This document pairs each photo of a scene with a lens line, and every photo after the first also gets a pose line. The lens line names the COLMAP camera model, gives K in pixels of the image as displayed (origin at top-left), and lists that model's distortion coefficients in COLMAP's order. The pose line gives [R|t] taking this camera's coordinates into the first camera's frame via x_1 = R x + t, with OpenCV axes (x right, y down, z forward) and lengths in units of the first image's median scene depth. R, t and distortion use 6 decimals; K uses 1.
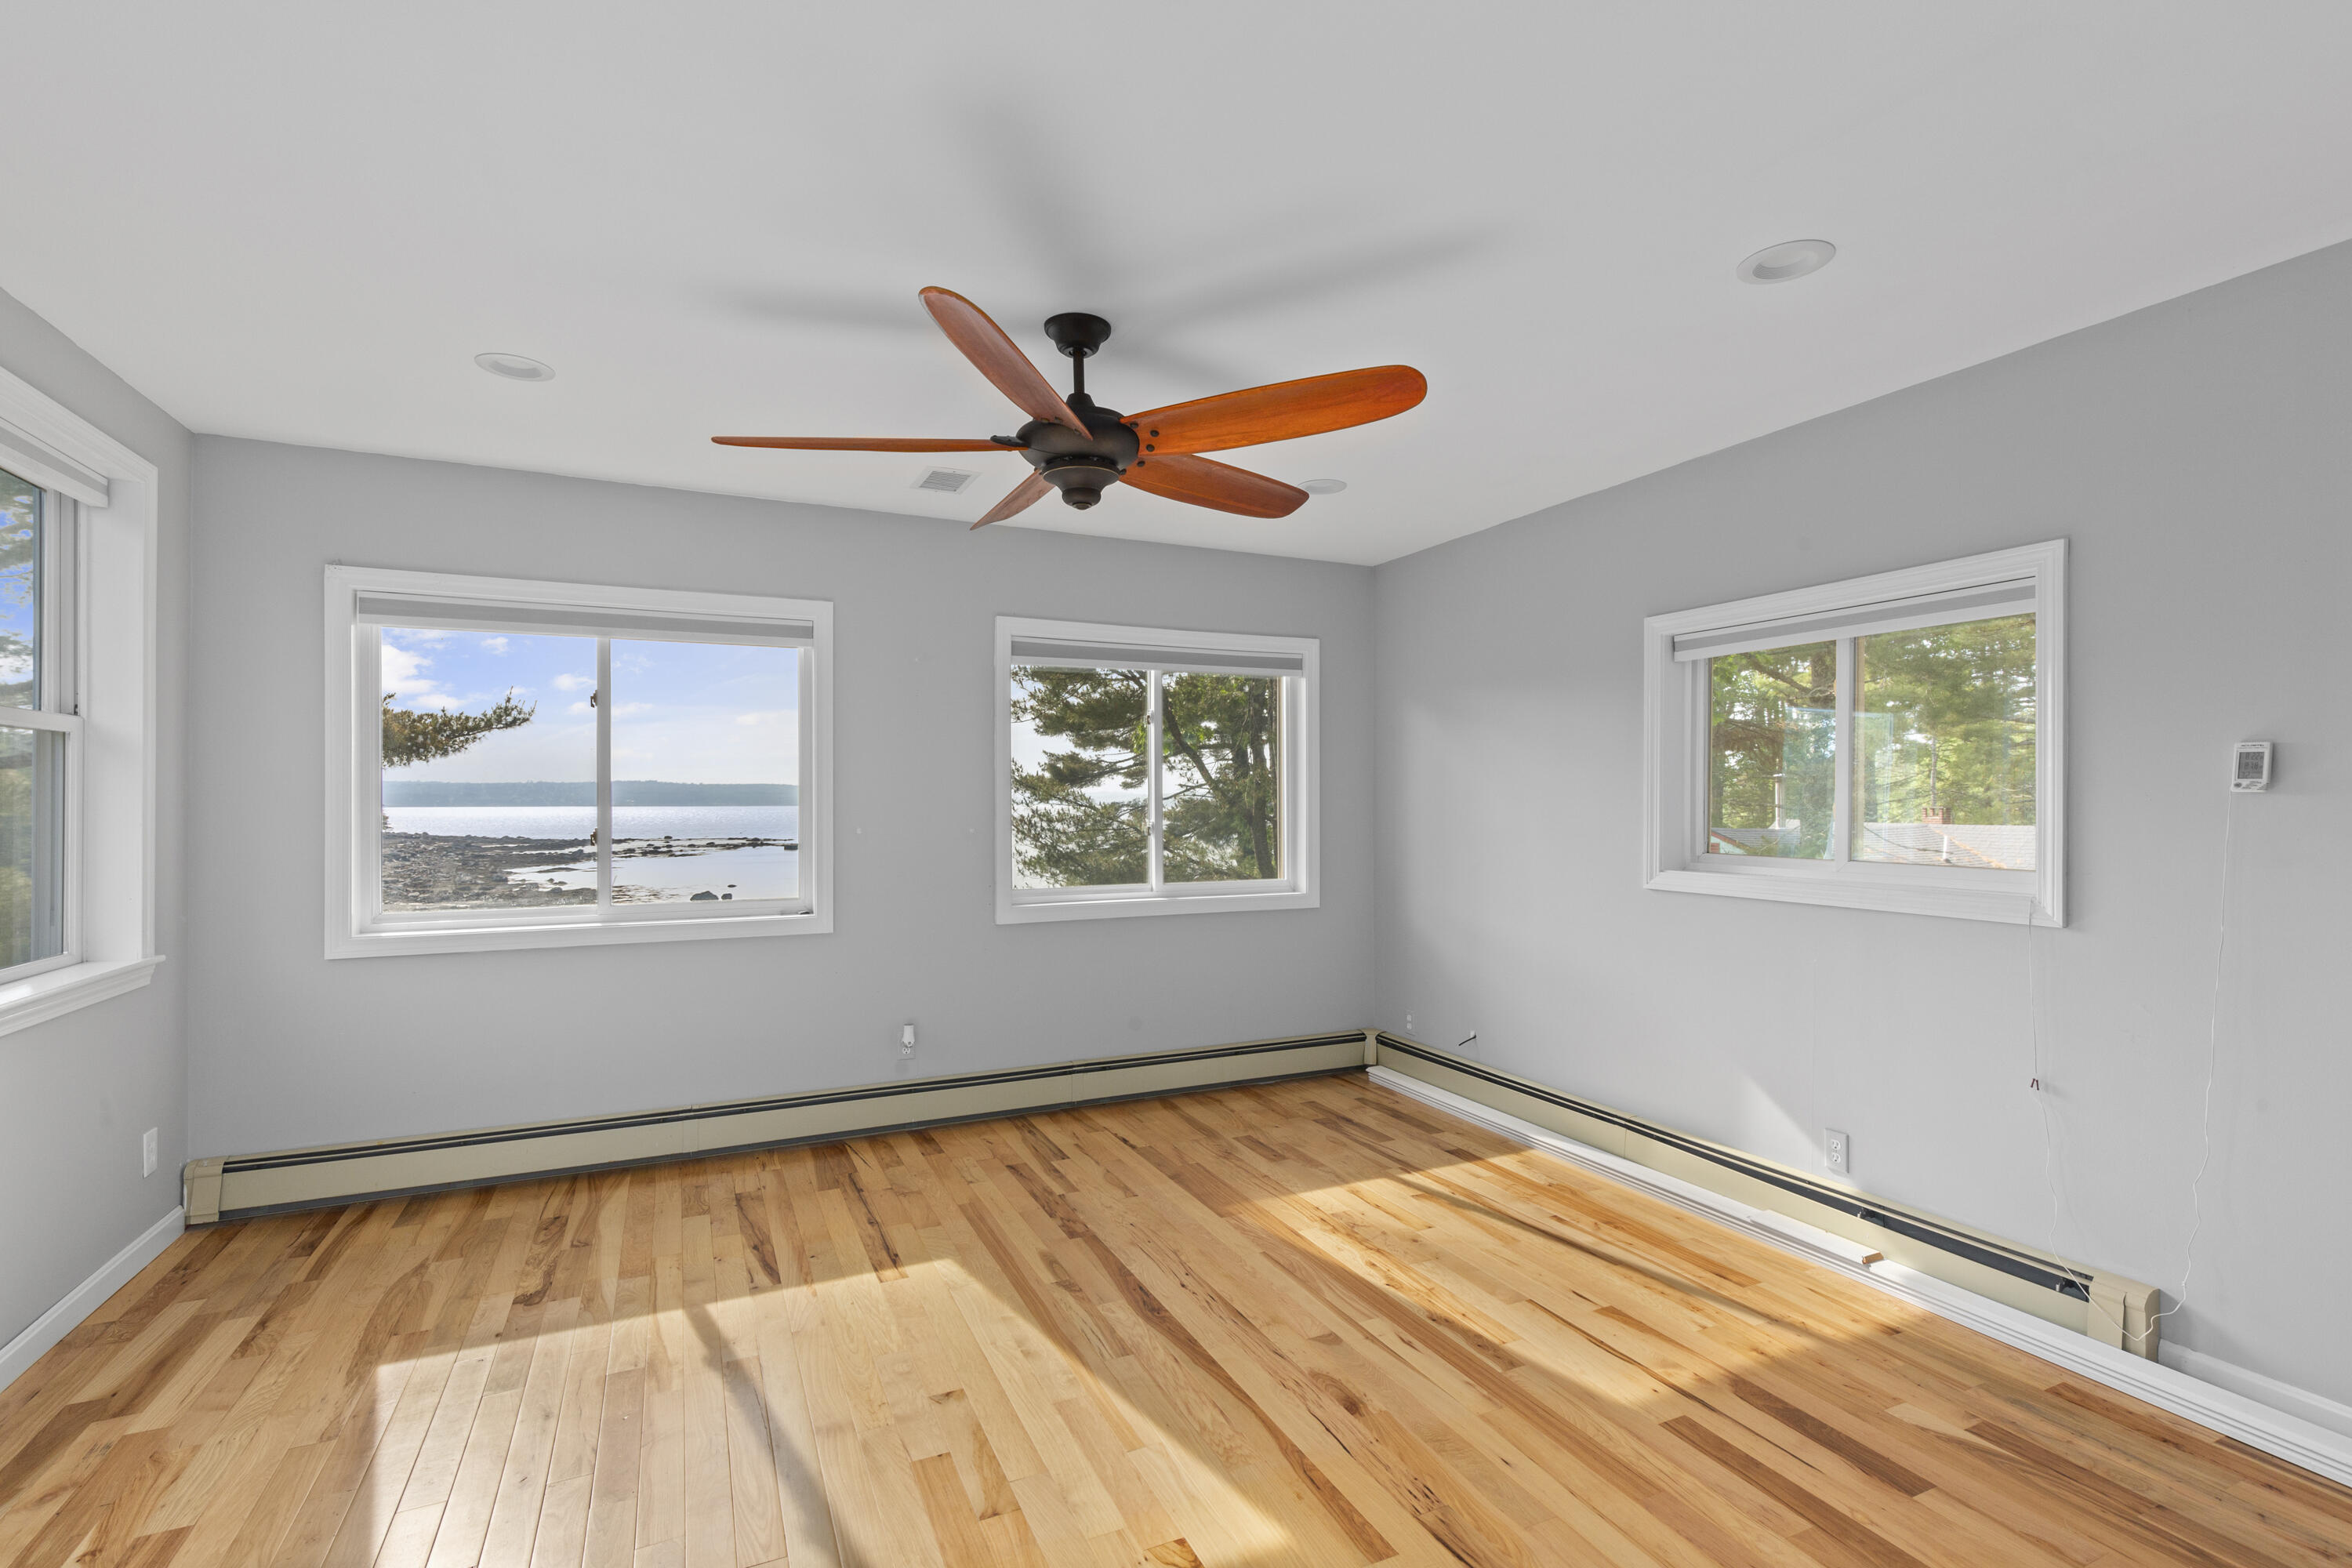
lens RADIAL K [[1063.0, 0, 1190.2], [0, 1063.0, 794.5], [0, 0, 1]] dist [0.007177, -0.002161]
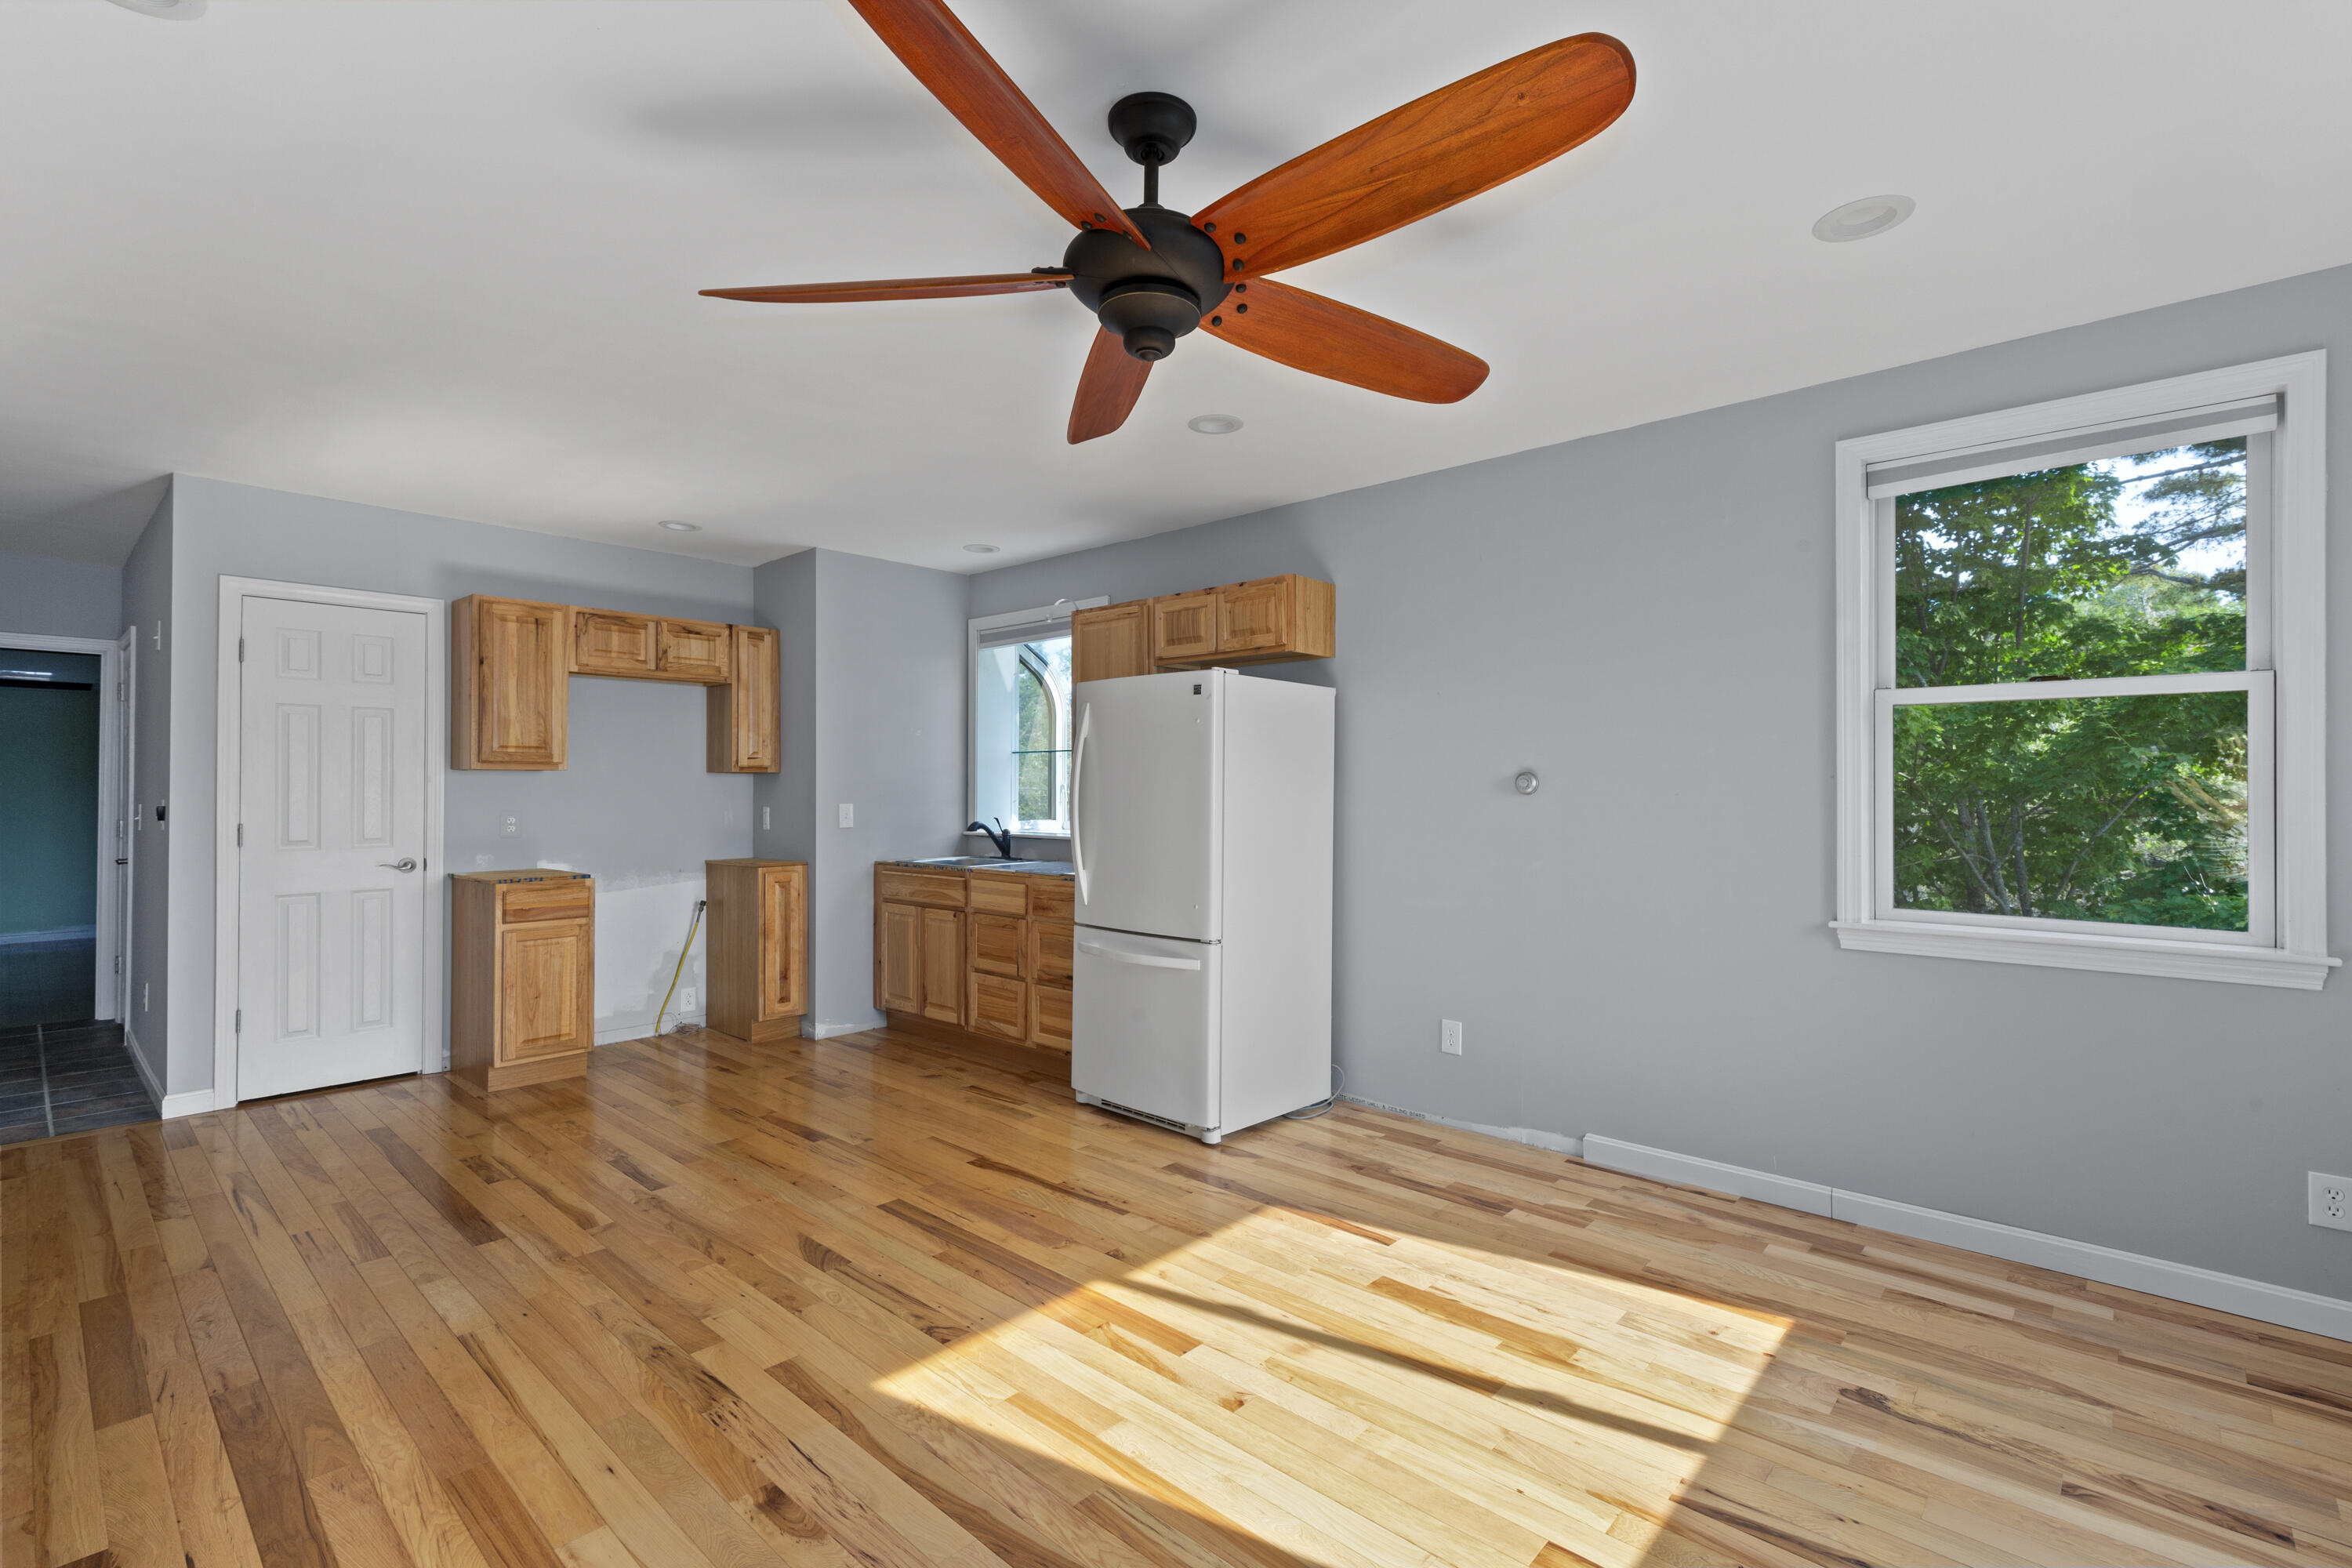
lens RADIAL K [[1063.0, 0, 1181.1], [0, 1063.0, 775.6], [0, 0, 1]] dist [0.007177, -0.002161]
pose [[-0.928964, -0.006503, -0.370112, 0.107282], [0.000392, 0.999828, -0.018552, 0.024774], [0.370169, -0.017380, -0.928802, 1.197965]]
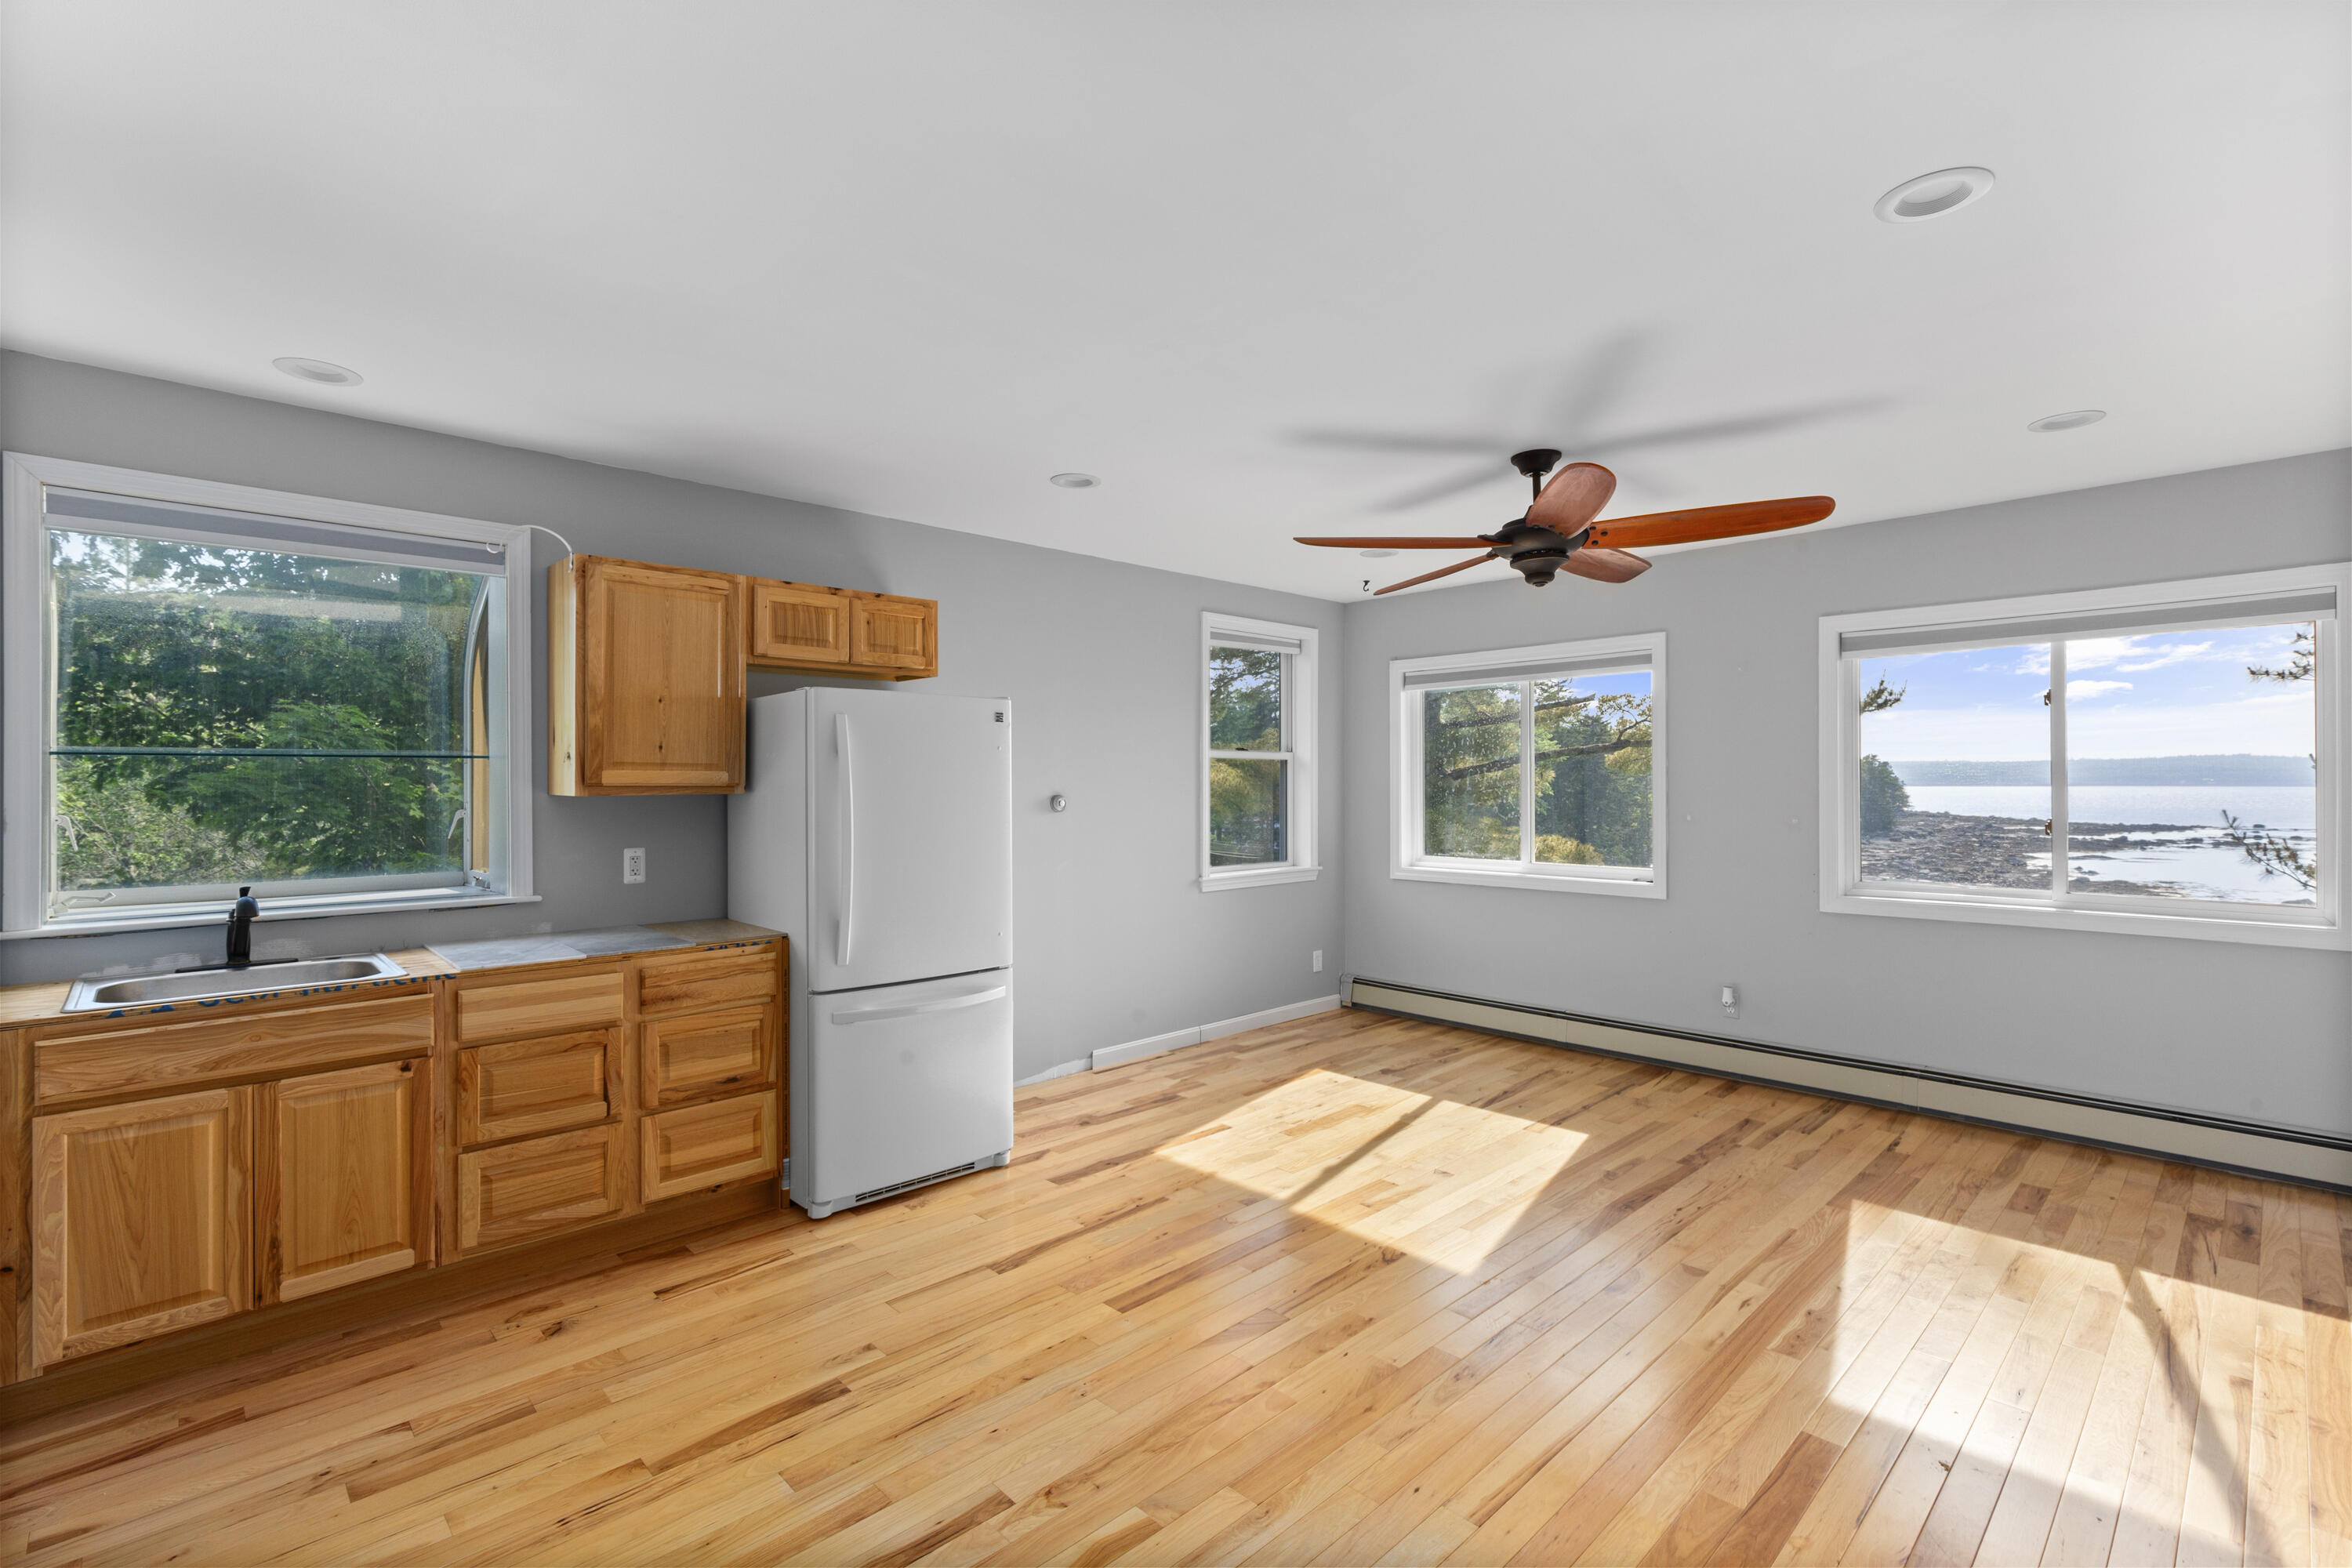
lens RADIAL K [[1063.0, 0, 1183.2], [0, 1063.0, 788.6], [0, 0, 1]] dist [0.007177, -0.002161]
pose [[0.320523, 0.005855, -0.947223, 0.746948], [0.007539, 0.999933, 0.008732, -0.016908], [0.947211, -0.009940, 0.320457, 0.080680]]
